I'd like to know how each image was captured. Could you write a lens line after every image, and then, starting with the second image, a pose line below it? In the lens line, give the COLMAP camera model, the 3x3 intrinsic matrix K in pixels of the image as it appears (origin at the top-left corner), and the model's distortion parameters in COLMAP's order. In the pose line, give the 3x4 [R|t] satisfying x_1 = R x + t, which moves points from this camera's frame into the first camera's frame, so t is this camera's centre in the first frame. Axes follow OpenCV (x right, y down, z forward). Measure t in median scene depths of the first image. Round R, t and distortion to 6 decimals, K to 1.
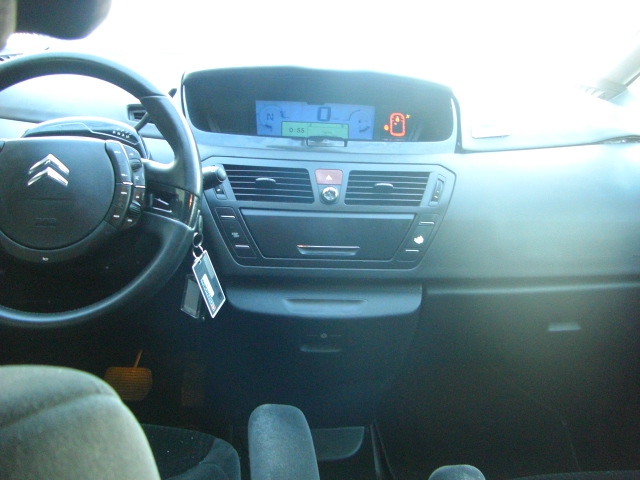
lens RADIAL K [[726.6, 0, 321.7], [0, 726.6, 239.3], [0, 0, 1]] dist [-0.149027, 0.000000]
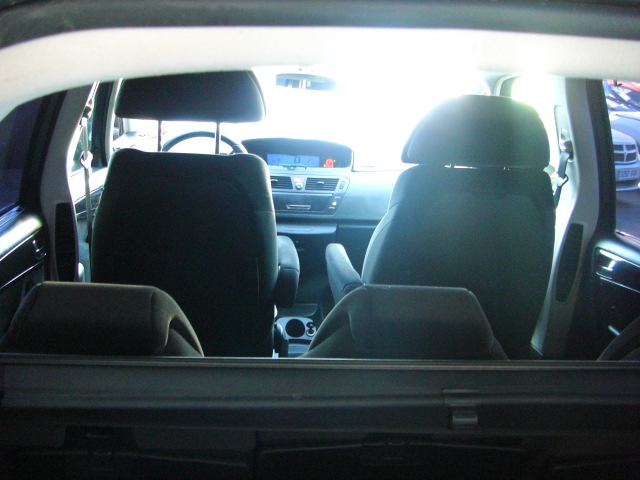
lens RADIAL K [[726.6, 0, 319.7], [0, 726.6, 240.4], [0, 0, 1]] dist [-0.149027, 0.000000]
pose [[0.999657, -0.007891, 0.024962, 0.017128], [0.010872, 0.992514, -0.121646, 0.404112], [-0.023815, 0.121876, 0.992260, -1.391959]]
